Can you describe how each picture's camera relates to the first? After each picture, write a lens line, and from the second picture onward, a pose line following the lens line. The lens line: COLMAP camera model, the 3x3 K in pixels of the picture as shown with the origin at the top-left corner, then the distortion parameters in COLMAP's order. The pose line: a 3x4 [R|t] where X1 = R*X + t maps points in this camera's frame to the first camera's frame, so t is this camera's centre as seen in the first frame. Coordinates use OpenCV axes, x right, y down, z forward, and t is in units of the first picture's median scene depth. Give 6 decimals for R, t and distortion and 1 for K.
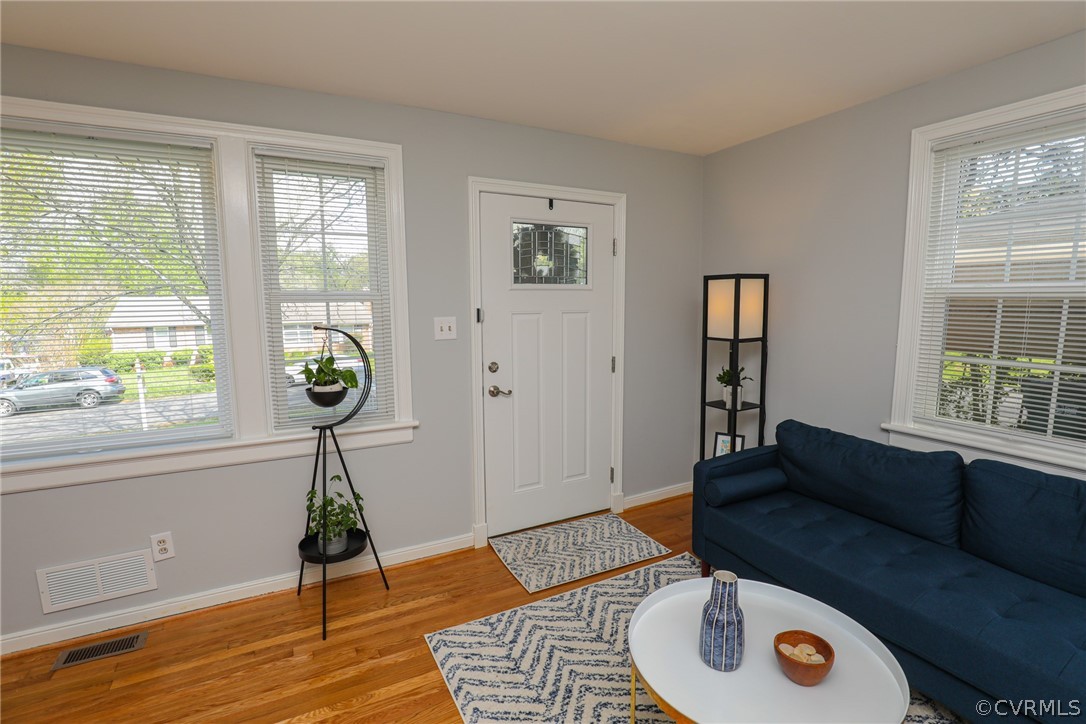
lens RADIAL K [[506.4, 0, 545.6], [0, 506.4, 365.0], [0, 0, 1]] dist [-0.029508, 0.001338]
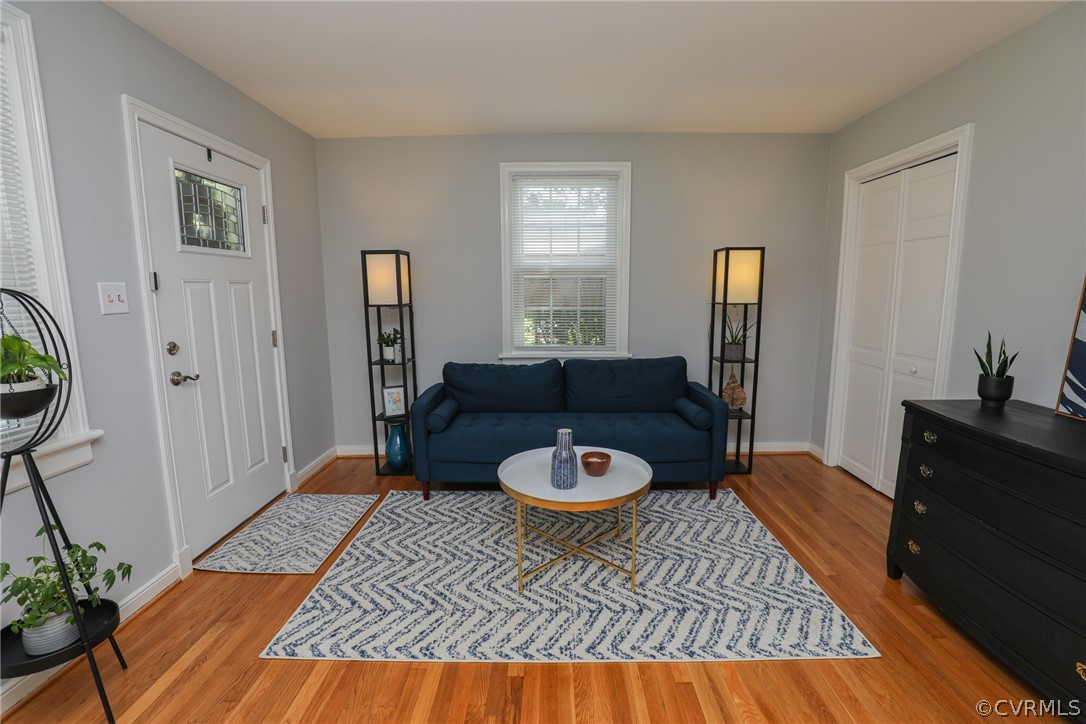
lens RADIAL K [[494.8, 0, 545.0], [0, 494.8, 362.6], [0, 0, 1]] dist [-0.032527, 0.000201]
pose [[0.484874, -0.123275, 0.865852, -0.590729], [0.112119, 0.990609, 0.078251, 0.040269], [-0.867368, 0.059136, 0.494142, 0.145452]]
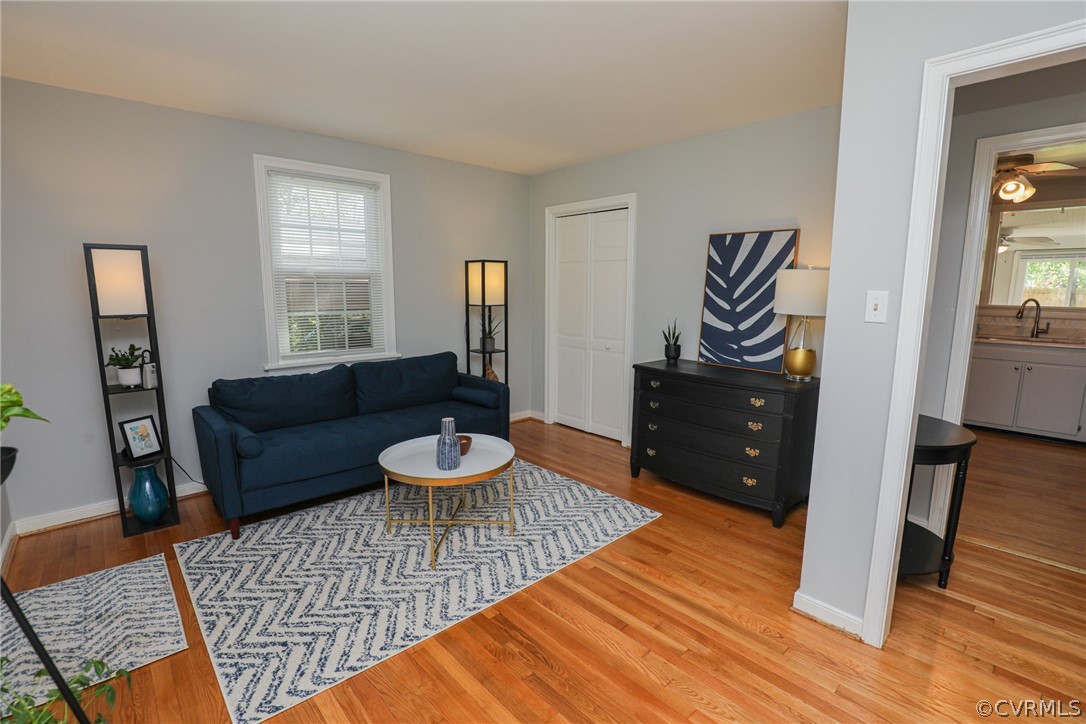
lens RADIAL K [[498.2, 0, 543.0], [0, 498.2, 362.0], [0, 0, 1]] dist [-0.030971, 0.000630]
pose [[-0.242978, -0.135652, 0.960500, -0.850008], [0.119533, 0.978440, 0.168424, -0.033281], [-0.962639, 0.155735, -0.221525, 0.596130]]
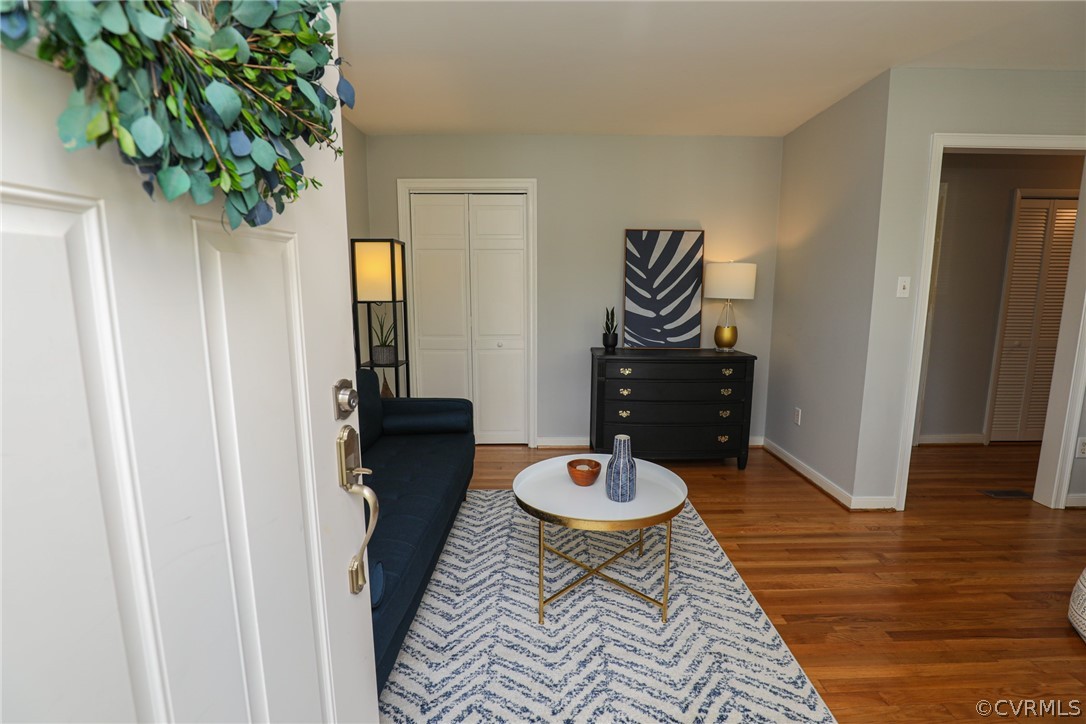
lens RADIAL K [[506.4, 0, 545.6], [0, 506.4, 365.0], [0, 0, 1]] dist [-0.029508, 0.001338]
pose [[-0.881297, -0.060803, 0.468635, -0.073059], [0.067190, 0.965491, 0.251621, -0.099975], [-0.467762, 0.253240, -0.846799, 1.328544]]
